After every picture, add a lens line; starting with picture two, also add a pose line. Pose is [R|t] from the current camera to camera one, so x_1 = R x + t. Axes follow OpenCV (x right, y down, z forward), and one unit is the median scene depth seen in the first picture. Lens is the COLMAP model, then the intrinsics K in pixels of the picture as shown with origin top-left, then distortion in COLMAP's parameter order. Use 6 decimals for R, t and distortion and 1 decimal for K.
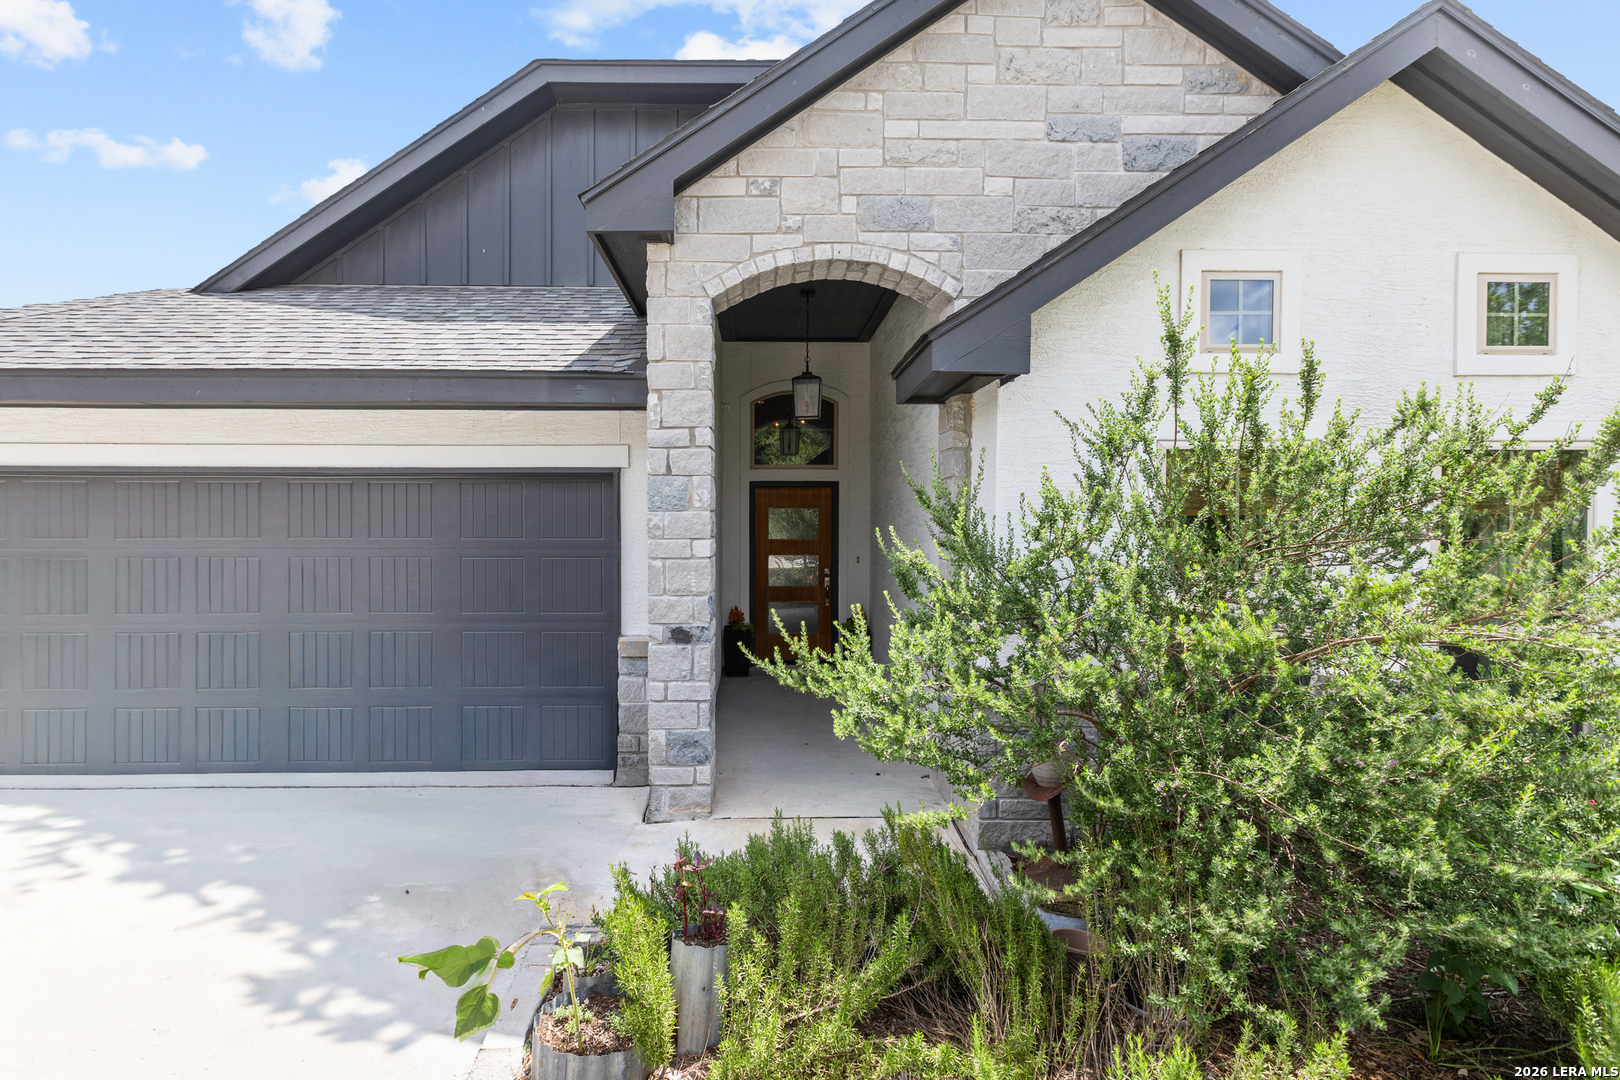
lens RADIAL K [[721.1, 0, 801.4], [0, 721.1, 541.2], [0, 0, 1]] dist [-0.000595, -0.000233]
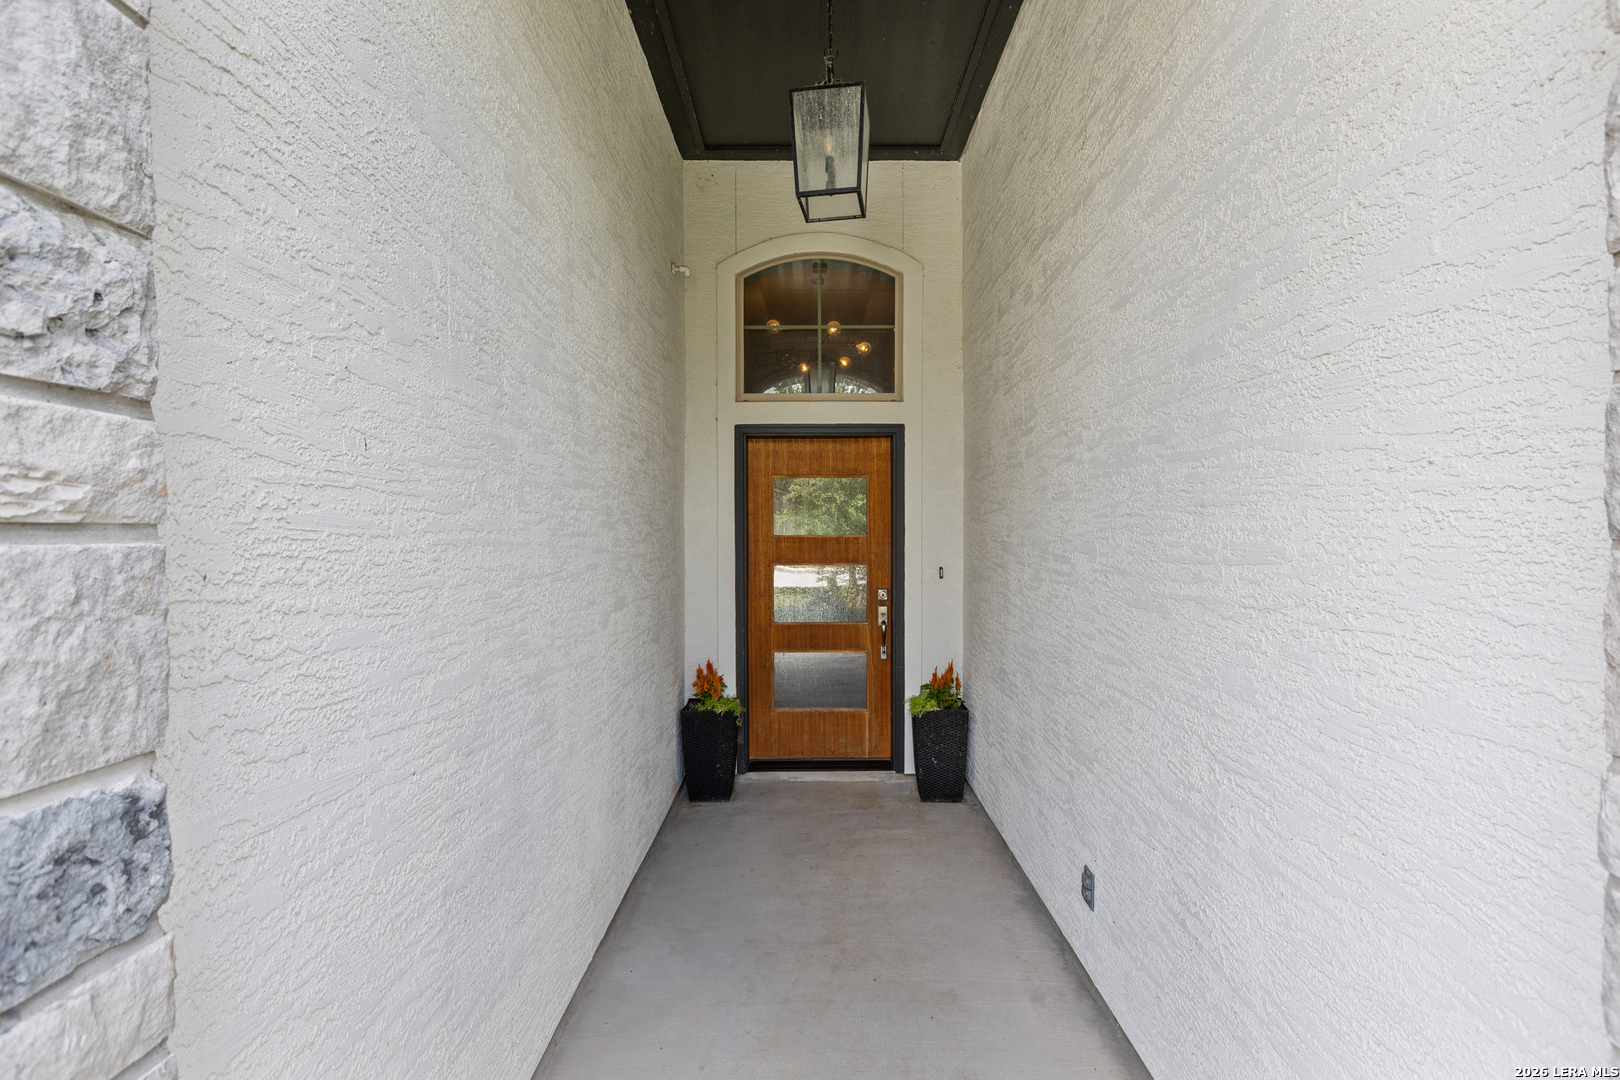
lens RADIAL K [[721.1, 0, 813.1], [0, 721.1, 538.4], [0, 0, 1]] dist [-0.000595, -0.000233]
pose [[0.998462, -0.006685, -0.055041, 0.013675], [0.006173, 0.999936, -0.009474, 0.004715], [0.055101, 0.009119, 0.998439, 0.463550]]
